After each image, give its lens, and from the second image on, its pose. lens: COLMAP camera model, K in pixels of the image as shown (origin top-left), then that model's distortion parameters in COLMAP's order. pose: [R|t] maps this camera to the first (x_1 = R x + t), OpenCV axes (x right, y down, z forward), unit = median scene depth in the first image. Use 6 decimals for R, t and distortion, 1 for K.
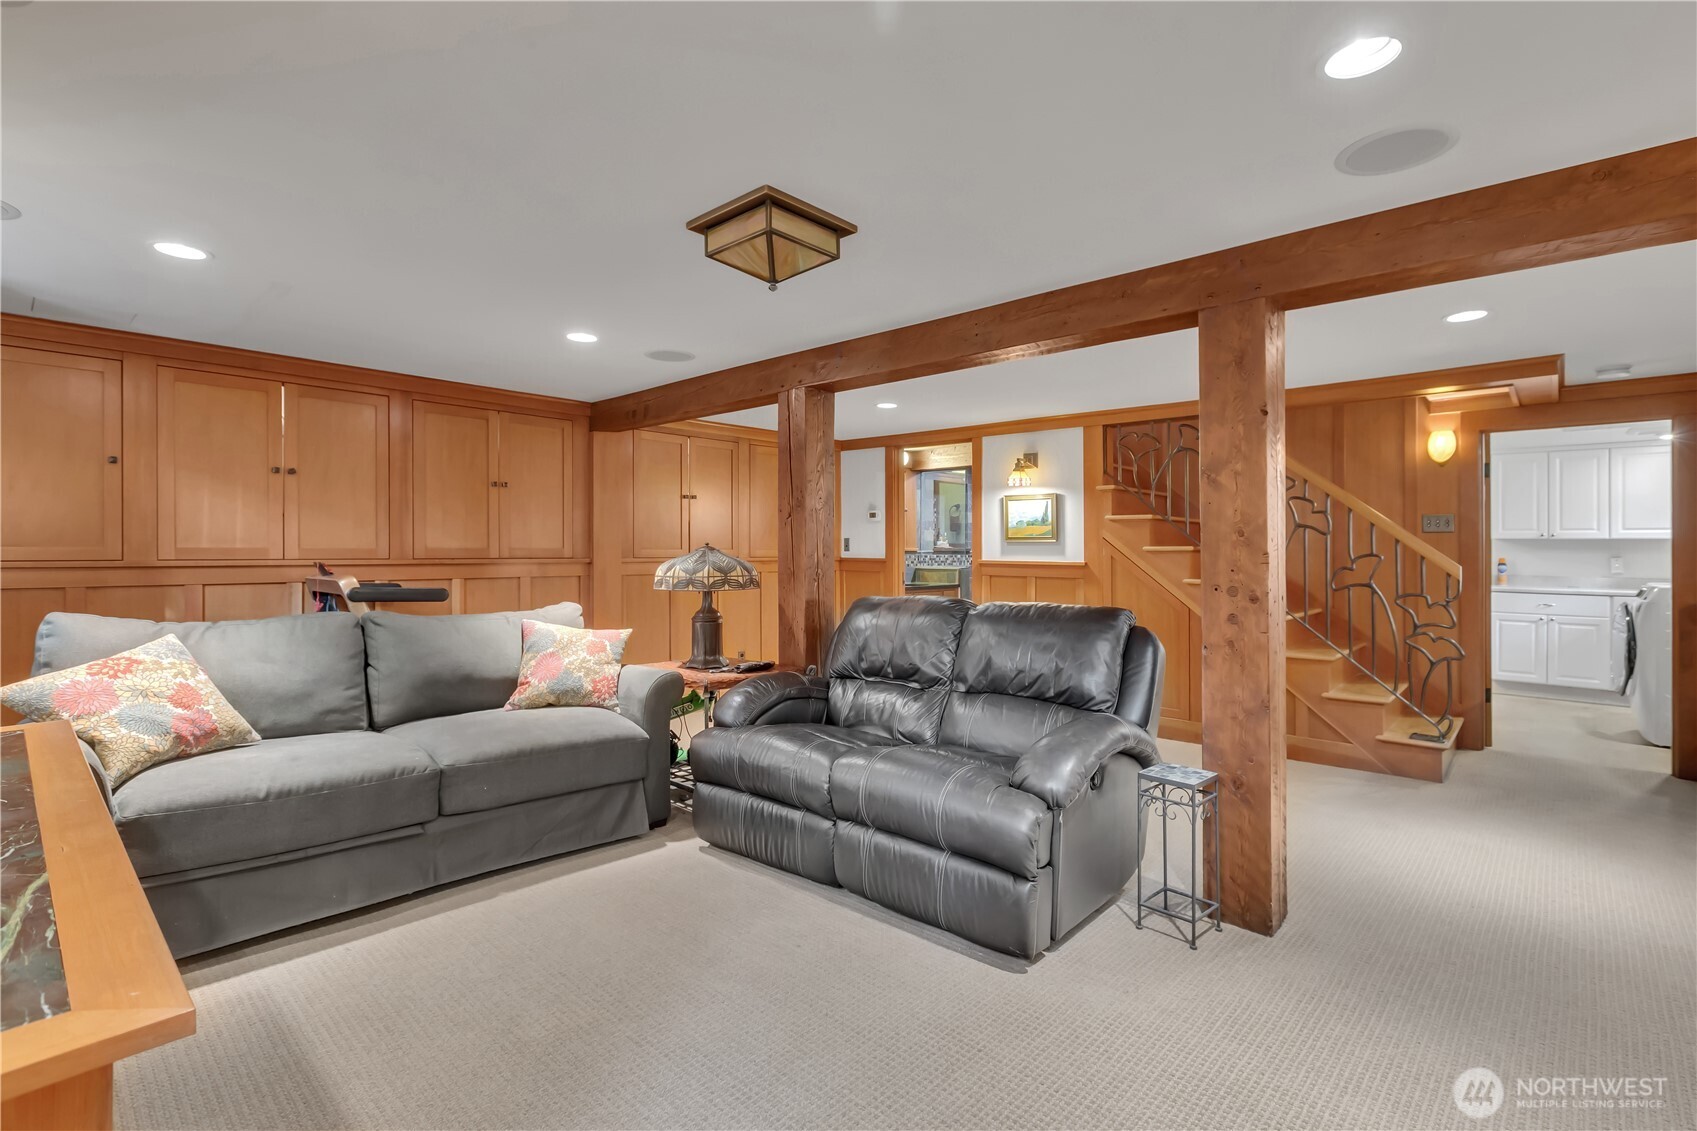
lens RADIAL K [[782.9, 0, 847.0], [0, 782.9, 560.5], [0, 0, 1]] dist [-0.010688, -0.000667]
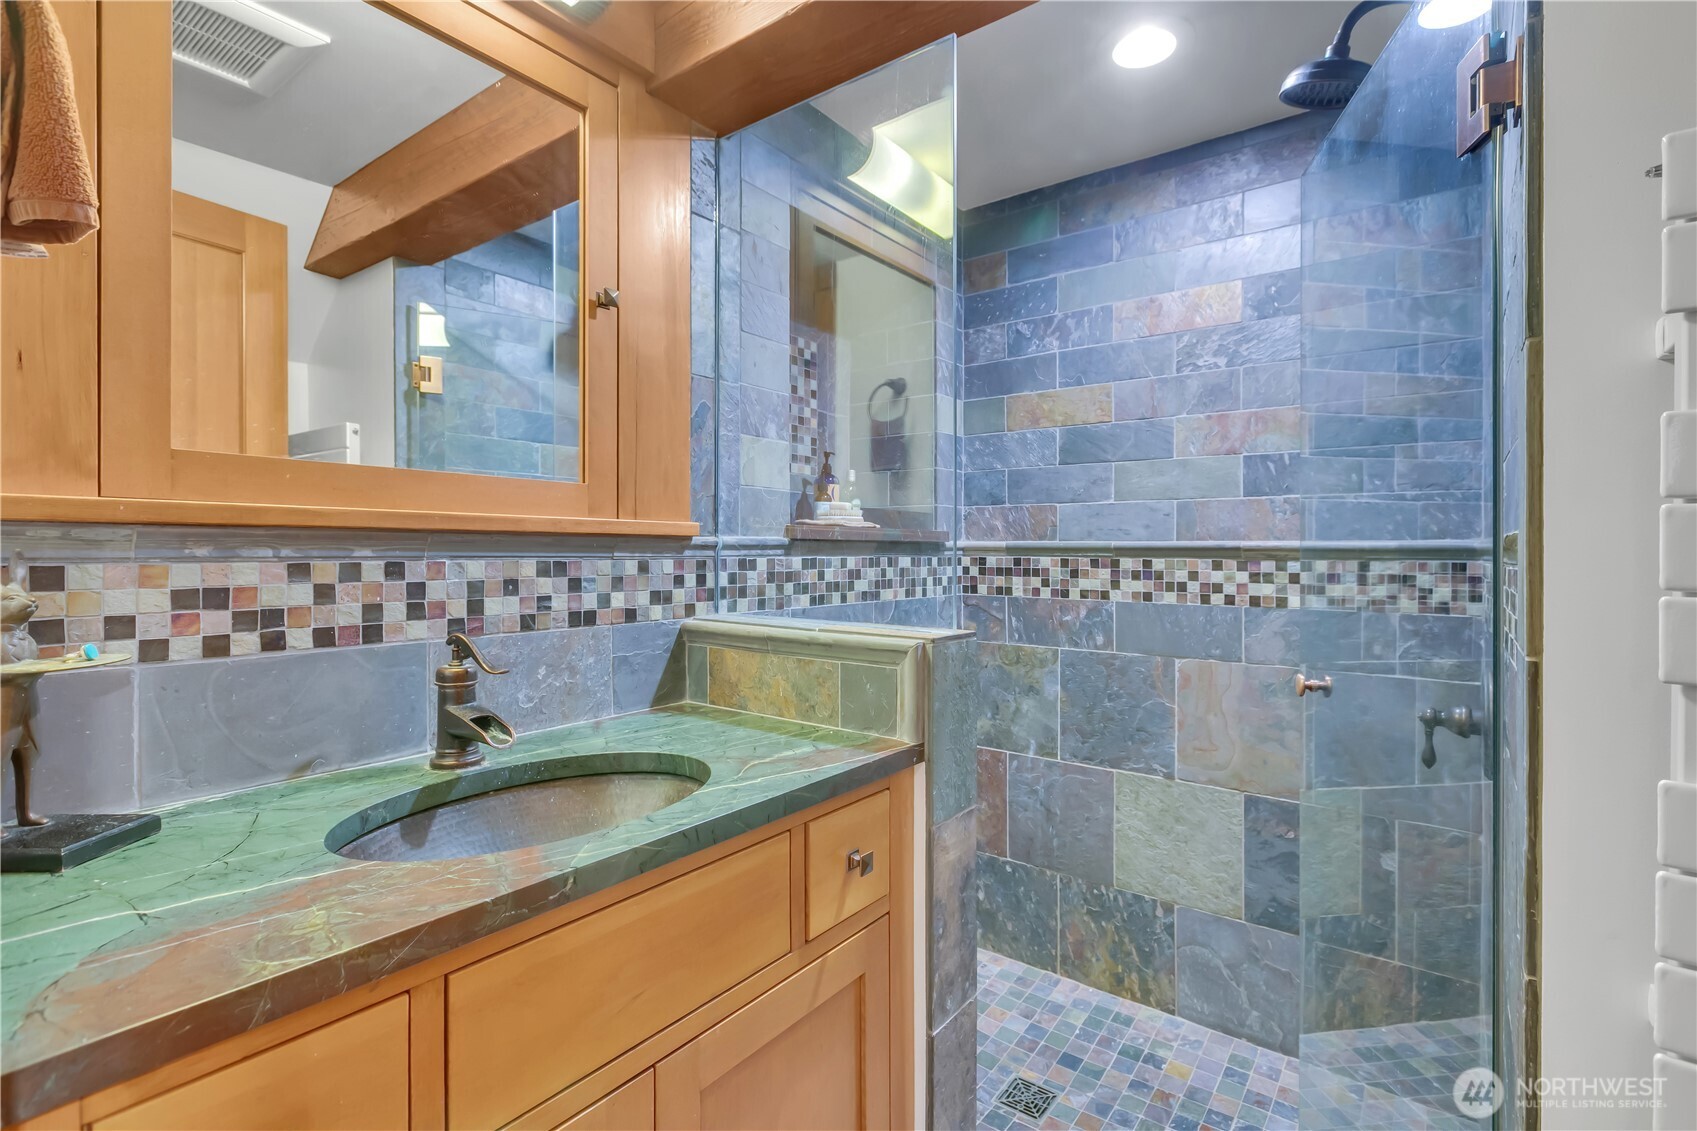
lens RADIAL K [[782.9, 0, 852.3], [0, 782.9, 560.4], [0, 0, 1]] dist [-0.010688, -0.000667]
pose [[0.995599, -0.000648, 0.093711, 0.104874], [0.000385, 0.999996, 0.002827, -0.006841], [-0.093712, -0.002779, 0.995595, 0.768106]]
